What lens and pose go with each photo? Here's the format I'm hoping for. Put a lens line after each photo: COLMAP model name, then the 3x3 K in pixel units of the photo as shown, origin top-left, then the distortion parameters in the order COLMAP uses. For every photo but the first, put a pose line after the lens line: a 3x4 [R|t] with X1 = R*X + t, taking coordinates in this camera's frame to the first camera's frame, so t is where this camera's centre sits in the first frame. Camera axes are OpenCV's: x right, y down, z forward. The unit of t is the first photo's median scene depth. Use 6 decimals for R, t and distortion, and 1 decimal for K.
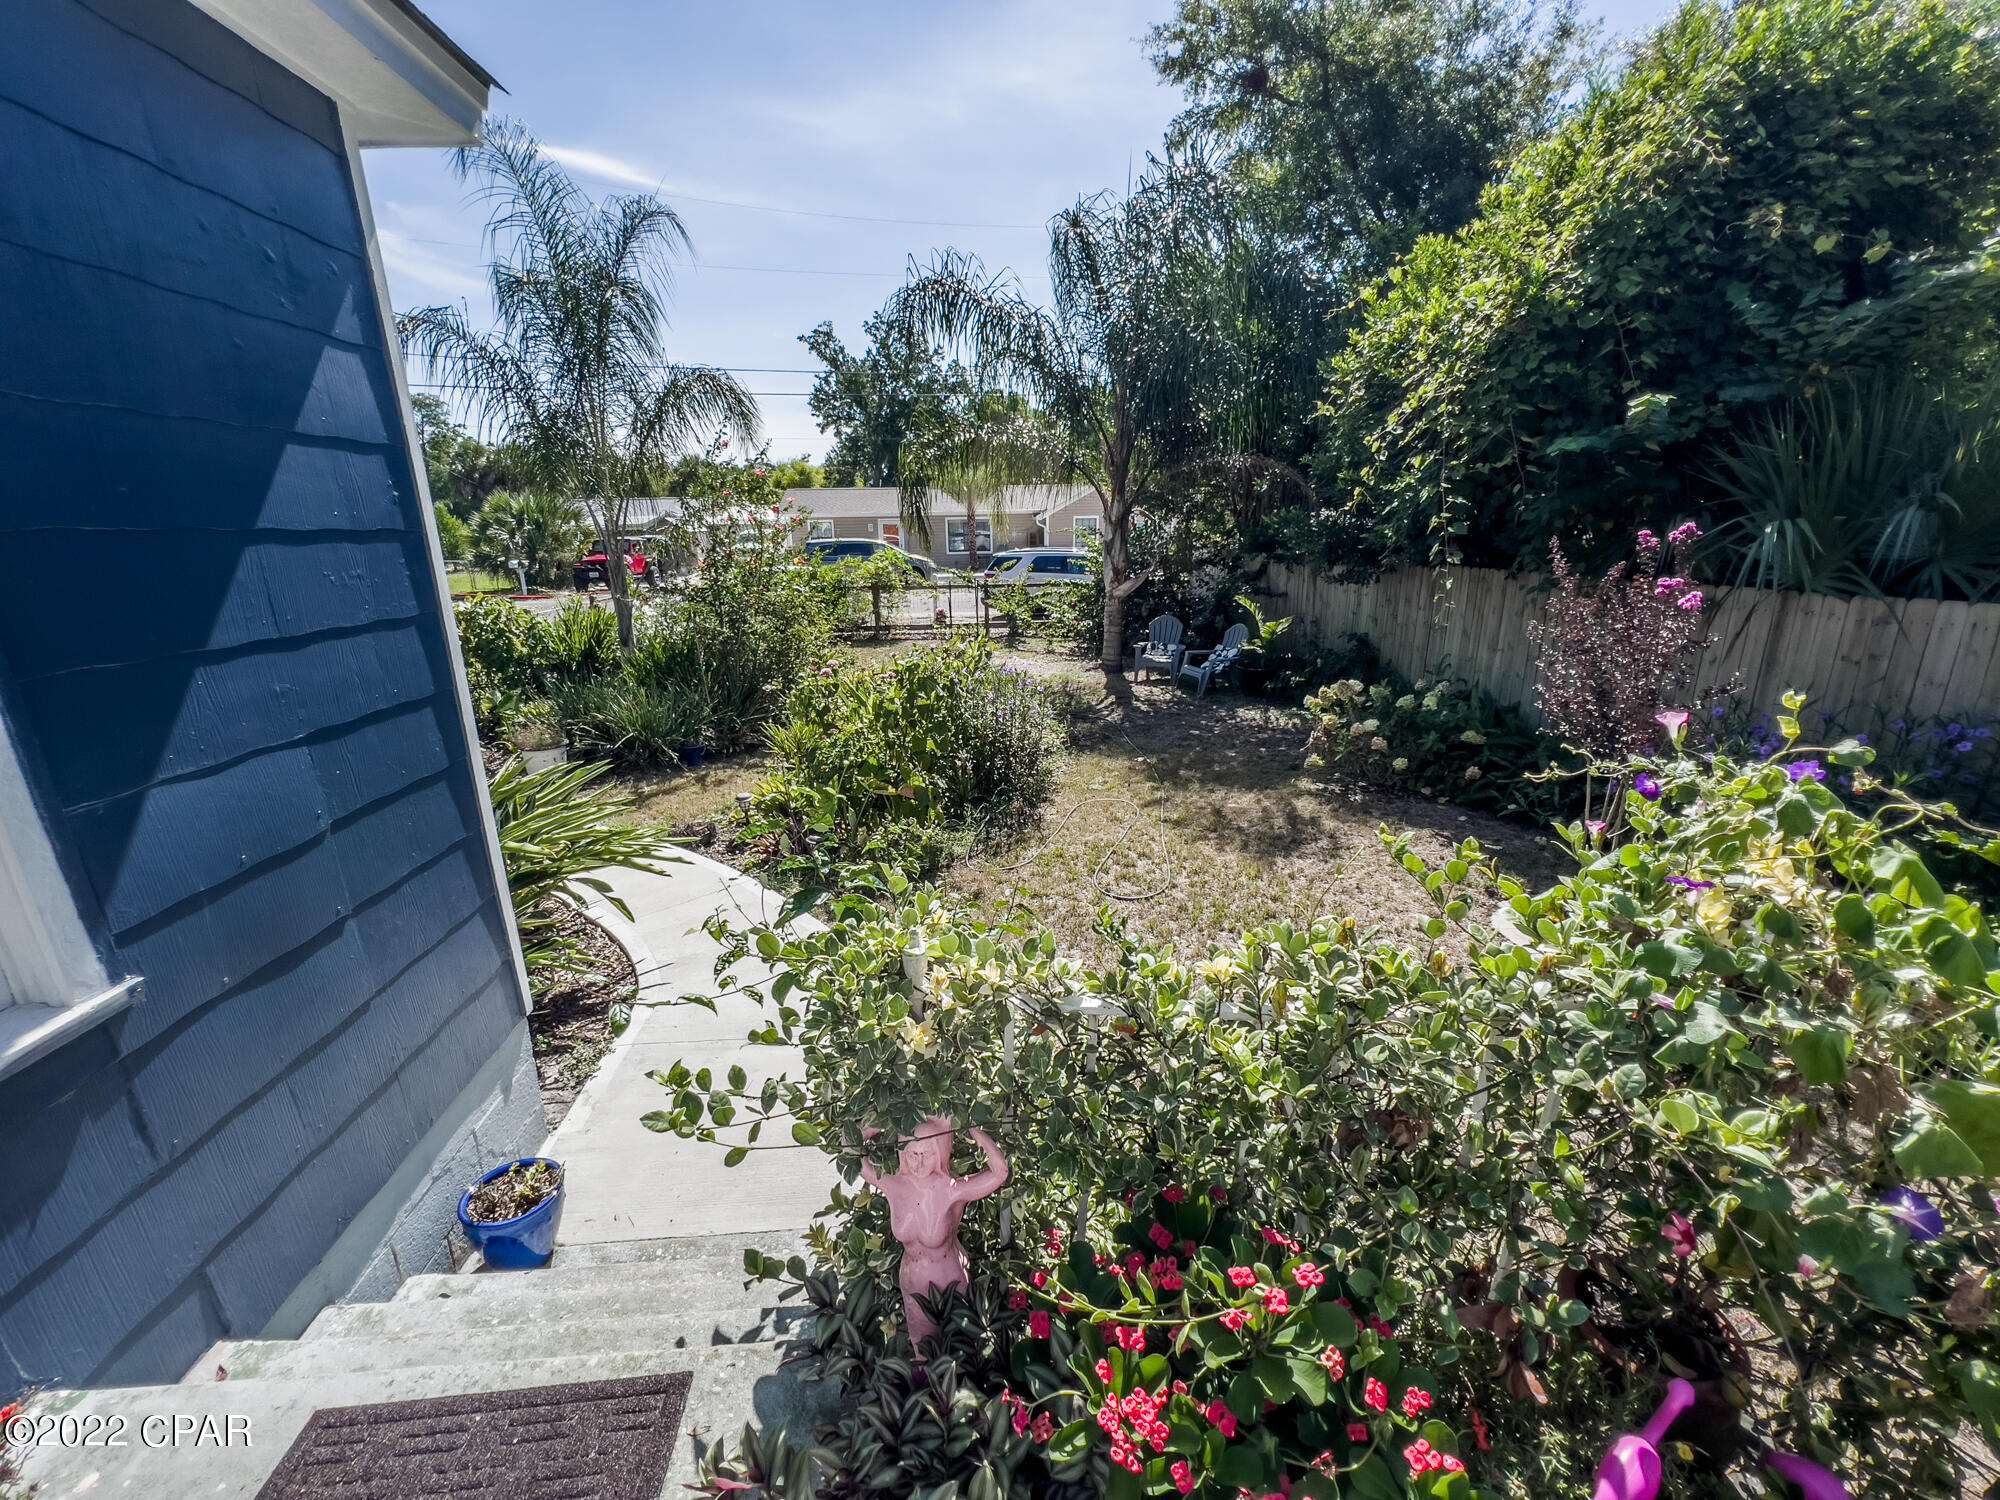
lens RADIAL K [[802.3, 0, 1001.5], [0, 802.3, 754.7], [0, 0, 1]] dist [-0.005547, 0.001175]
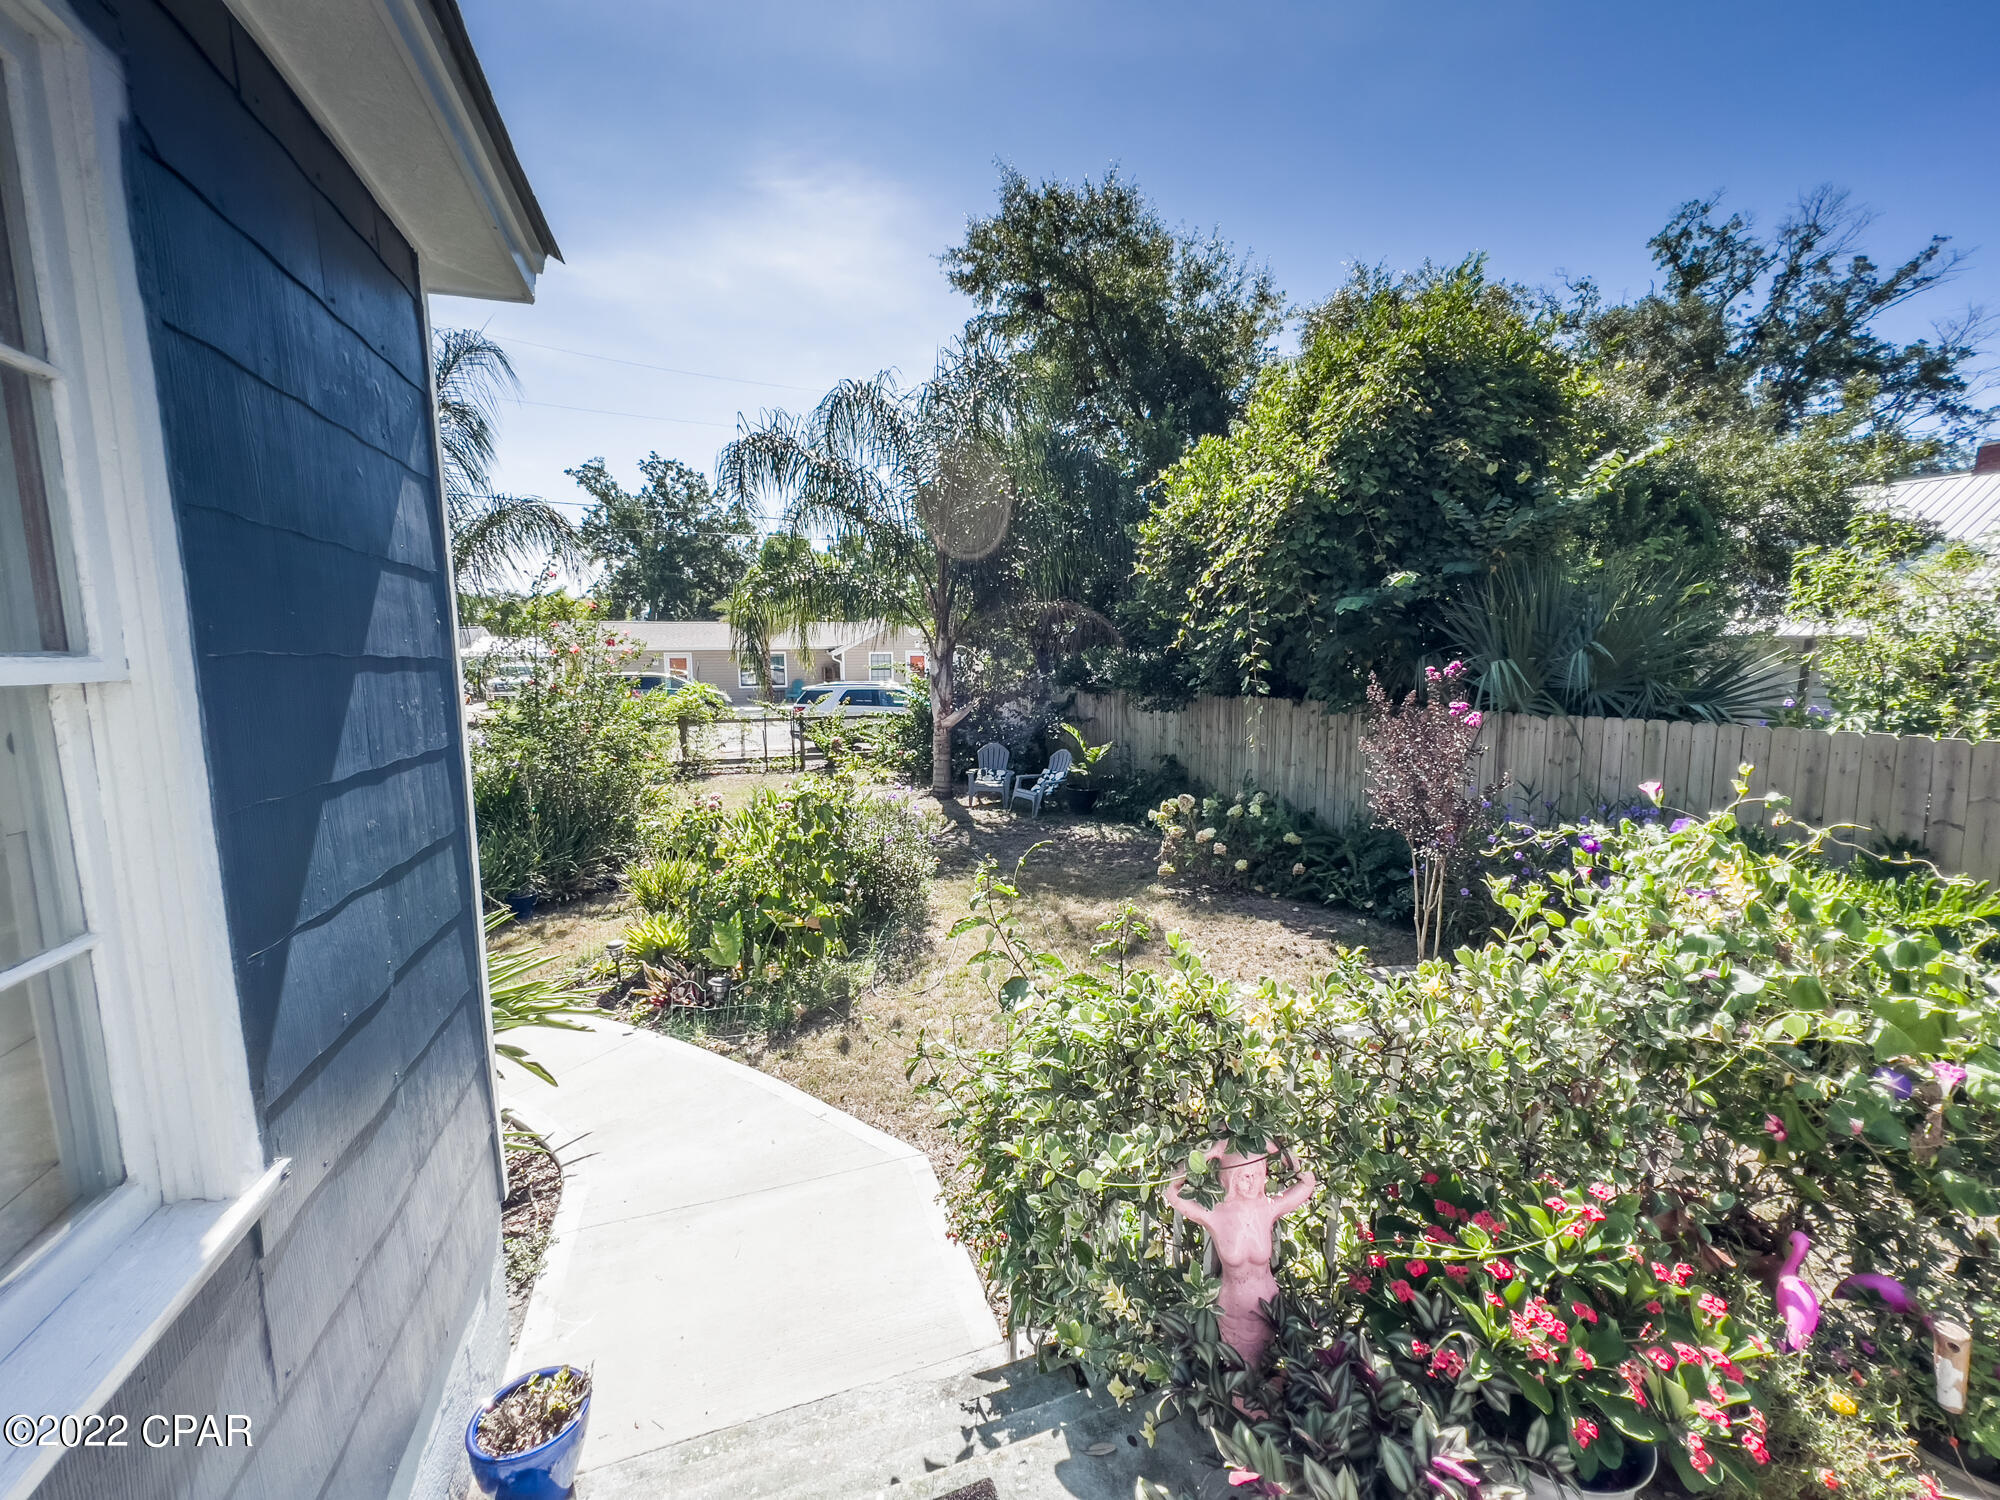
lens RADIAL K [[802.3, 0, 1000.7], [0, 802.3, 753.2], [0, 0, 1]] dist [-0.005547, 0.001175]
pose [[0.963435, -0.023370, 0.266921, -0.120919], [0.066651, 0.985779, -0.154264, 0.006917], [-0.259520, 0.166413, 0.951292, -0.019698]]
